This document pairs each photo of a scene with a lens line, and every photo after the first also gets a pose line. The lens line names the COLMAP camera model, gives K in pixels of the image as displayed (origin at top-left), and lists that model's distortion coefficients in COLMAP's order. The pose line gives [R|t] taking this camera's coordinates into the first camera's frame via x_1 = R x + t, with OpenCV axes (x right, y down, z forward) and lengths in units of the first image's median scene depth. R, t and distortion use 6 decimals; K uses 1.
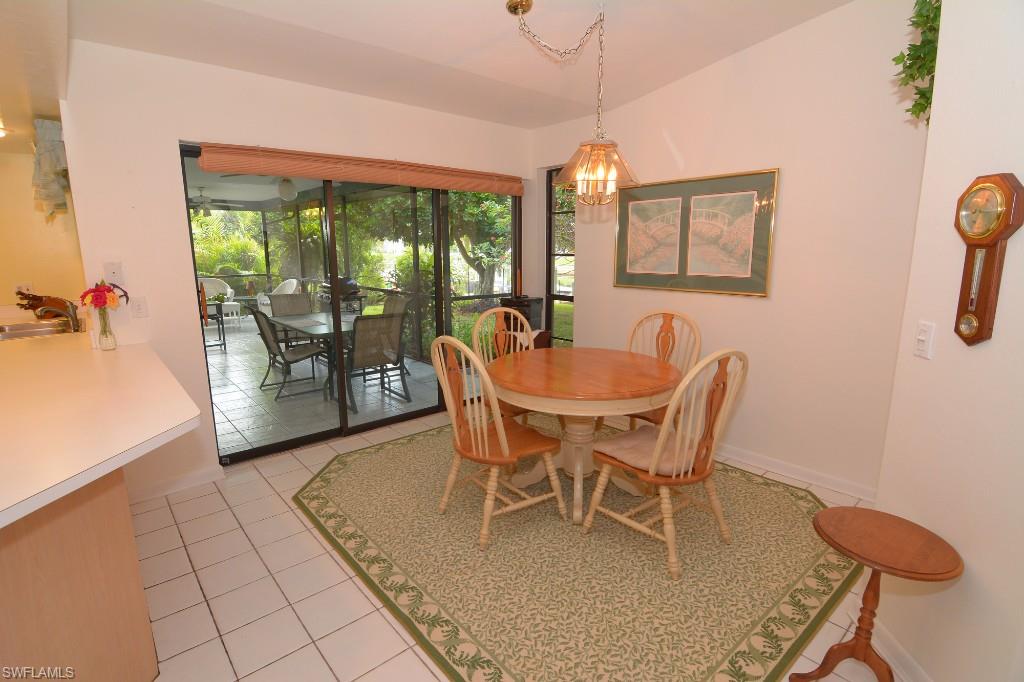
lens RADIAL K [[497.0, 0, 507.6], [0, 497.0, 347.1], [0, 0, 1]] dist [-0.030046, -0.001545]
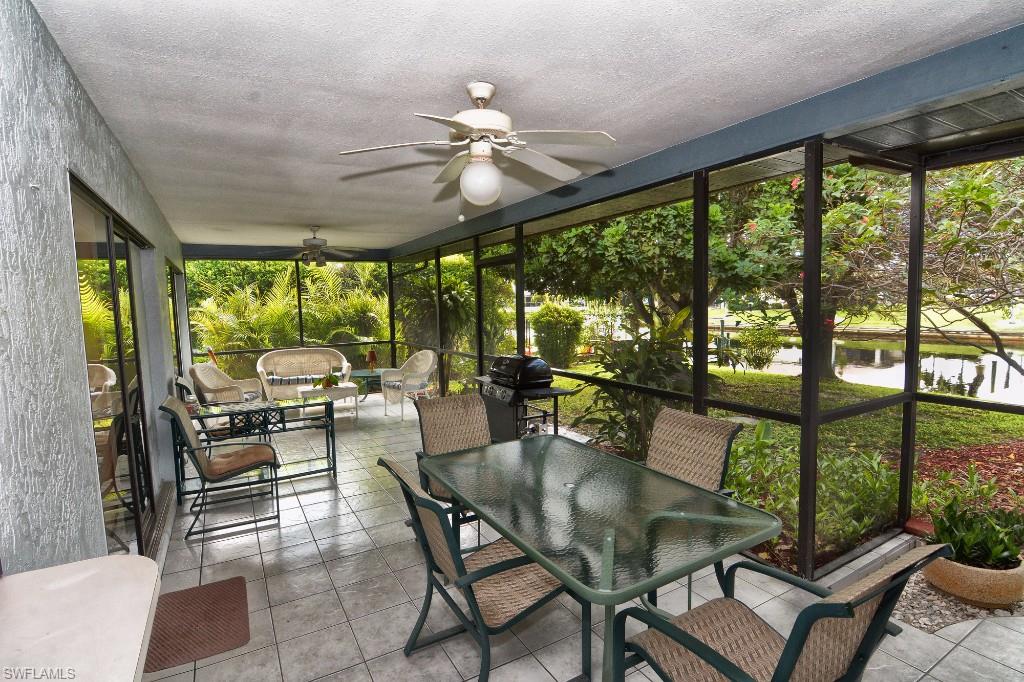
lens RADIAL K [[497.0, 0, 513.6], [0, 497.0, 338.7], [0, 0, 1]] dist [-0.030046, -0.001545]
pose [[0.984318, -0.001896, -0.176392, -0.164776], [-0.017321, 0.994071, -0.107344, -0.072655], [0.175549, 0.108716, 0.978449, 0.279922]]
